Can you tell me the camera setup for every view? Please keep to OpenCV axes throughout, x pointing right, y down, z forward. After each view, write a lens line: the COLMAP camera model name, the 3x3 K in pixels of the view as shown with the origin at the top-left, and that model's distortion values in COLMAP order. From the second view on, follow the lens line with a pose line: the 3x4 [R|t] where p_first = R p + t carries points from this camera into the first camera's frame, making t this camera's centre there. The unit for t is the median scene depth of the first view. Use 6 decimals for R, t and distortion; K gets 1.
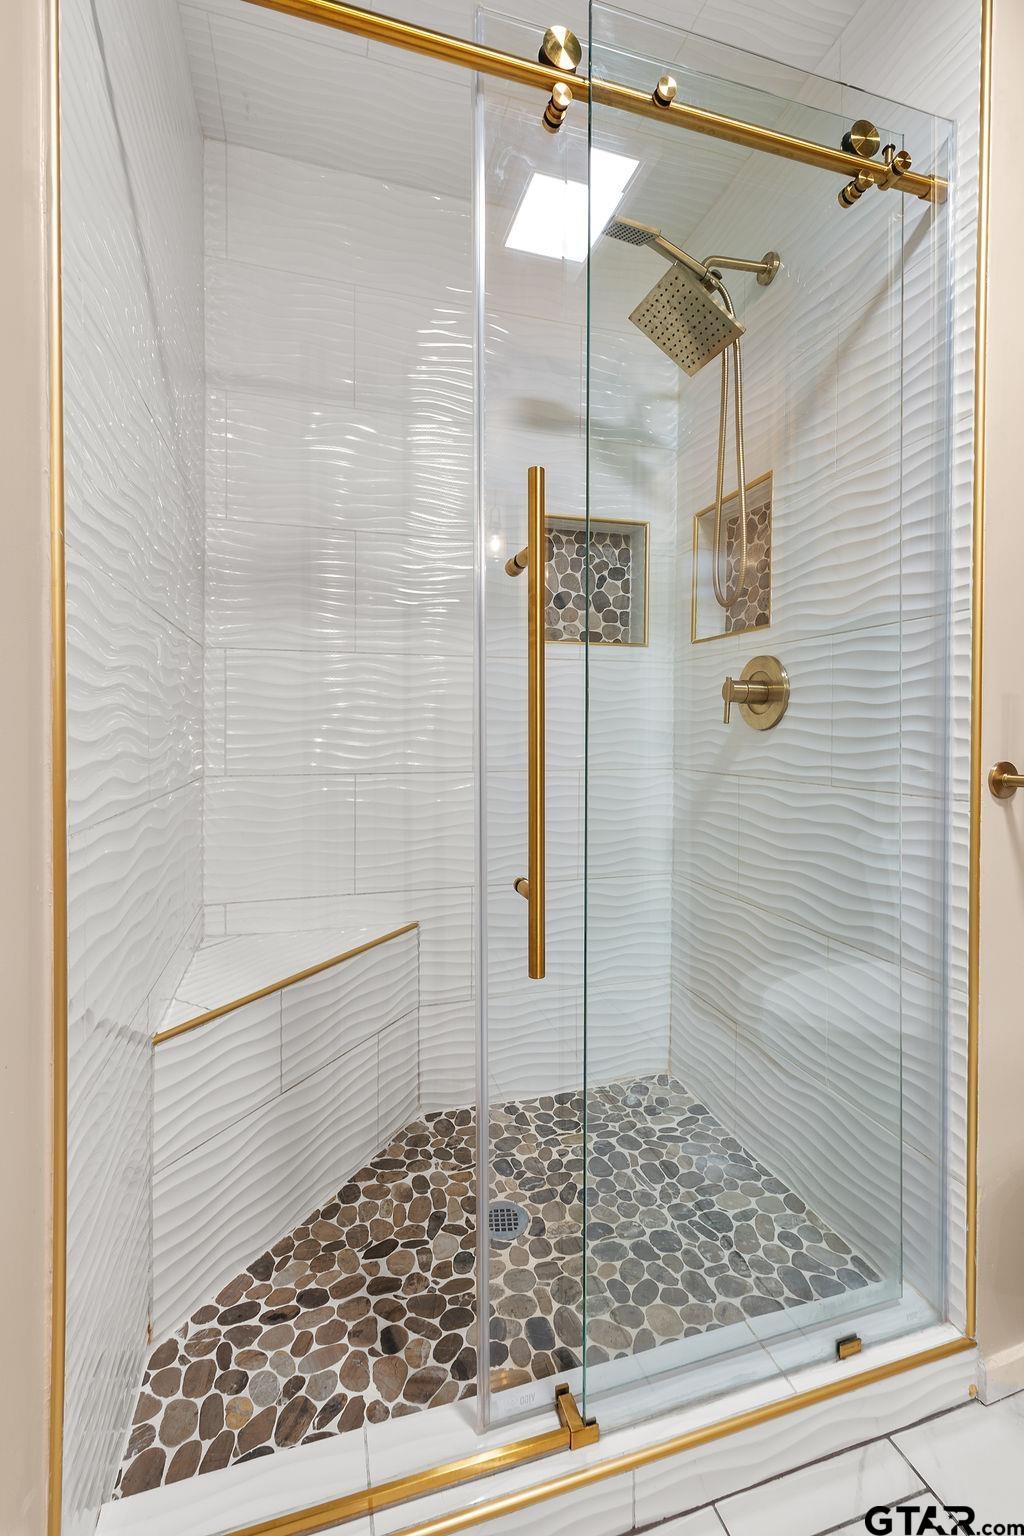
lens RADIAL K [[651.3, 0, 508.0], [0, 651.3, 724.2], [0, 0, 1]] dist [0.002851, 0.000058]
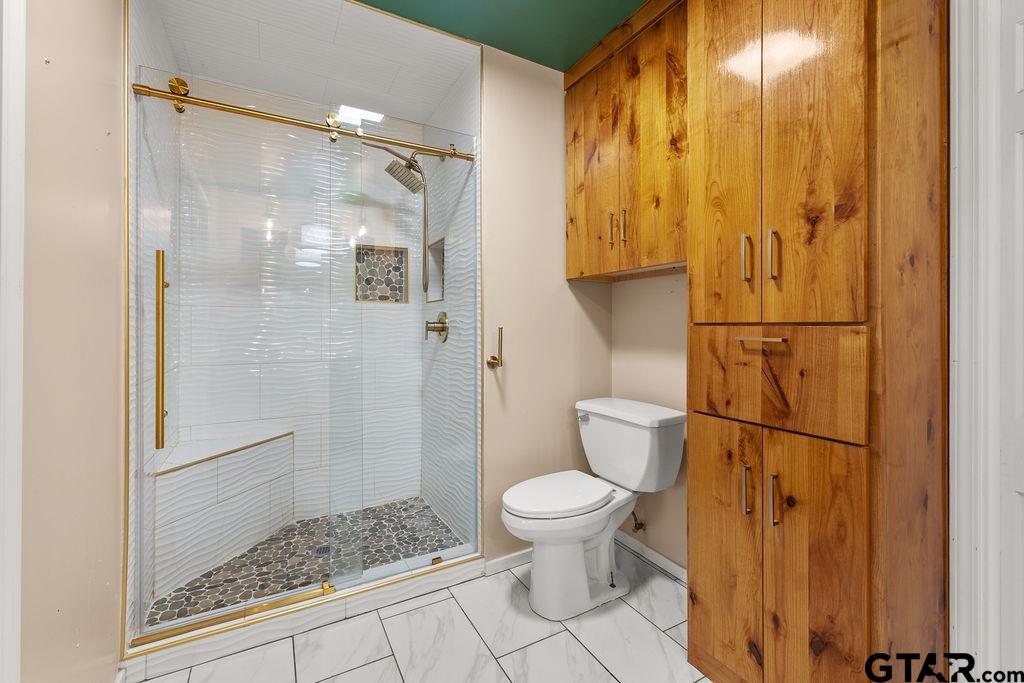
lens RADIAL K [[434.2, 0, 514.3], [0, 434.2, 322.2], [0, 0, 1]] dist [0.002851, 0.000058]
pose [[0.975800, 0.000448, 0.218665, 0.292060], [0.000753, 0.999985, -0.005413, -0.055711], [-0.218664, 0.005447, 0.975785, -0.631218]]
